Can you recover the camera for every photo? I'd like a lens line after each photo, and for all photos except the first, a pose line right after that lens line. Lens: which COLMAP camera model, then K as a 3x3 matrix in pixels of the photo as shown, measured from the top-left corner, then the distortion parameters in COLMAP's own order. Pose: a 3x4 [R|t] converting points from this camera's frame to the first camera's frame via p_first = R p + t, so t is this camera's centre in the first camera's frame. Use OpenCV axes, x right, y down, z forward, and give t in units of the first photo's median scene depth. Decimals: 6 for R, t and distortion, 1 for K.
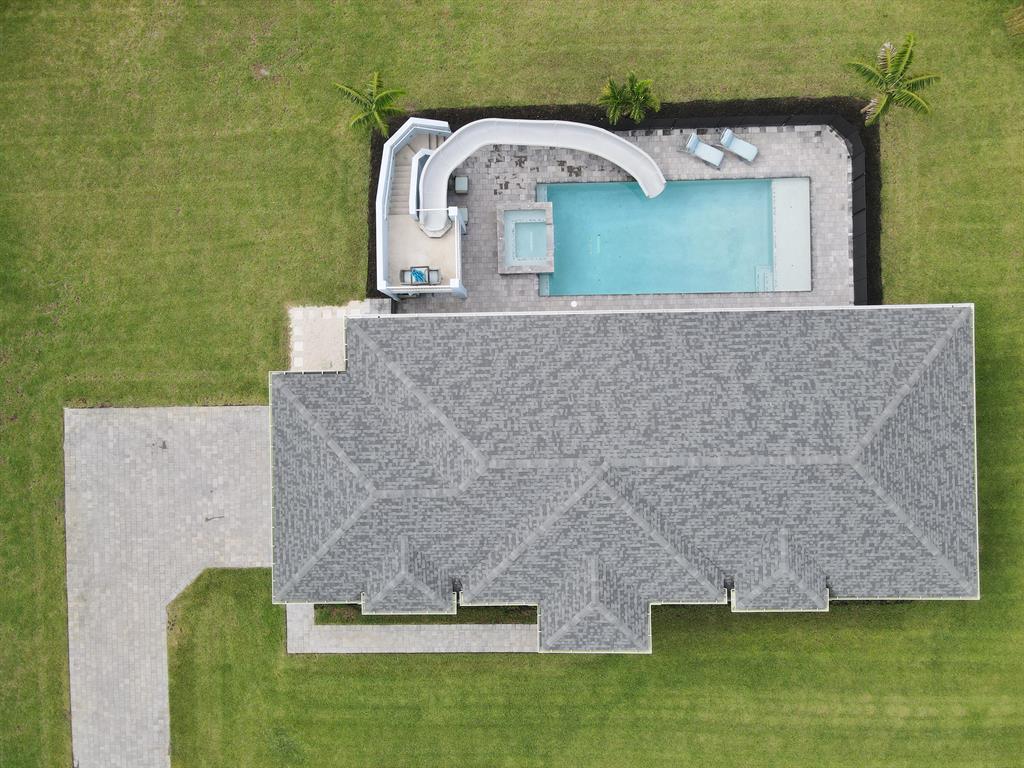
lens RADIAL K [[750.3, 0, 515.5], [0, 750.3, 378.2], [0, 0, 1]] dist [-0.002497, 0.035029]
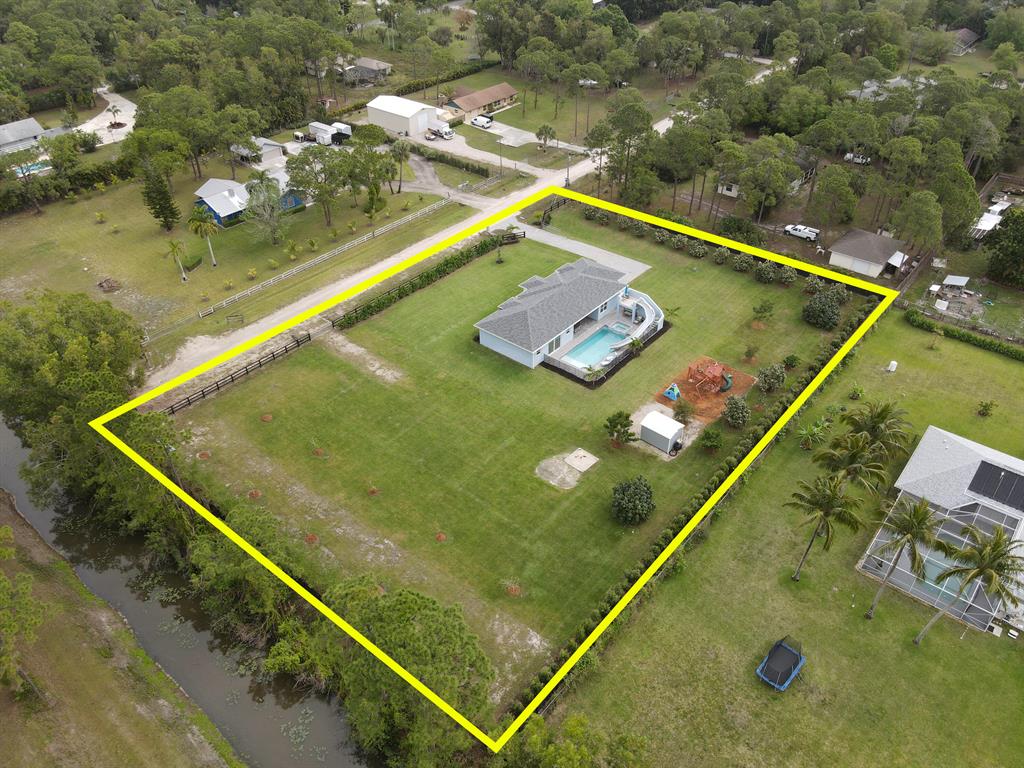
lens RADIAL K [[742.7, 0, 516.6], [0, 742.7, 387.1], [0, 0, 1]] dist [-0.005645, 0.042113]
pose [[-0.654228, 0.486804, -0.578798, 2.786303], [-0.755878, -0.395417, 0.521817, -1.955009], [0.025157, 0.778888, 0.626658, -1.110680]]
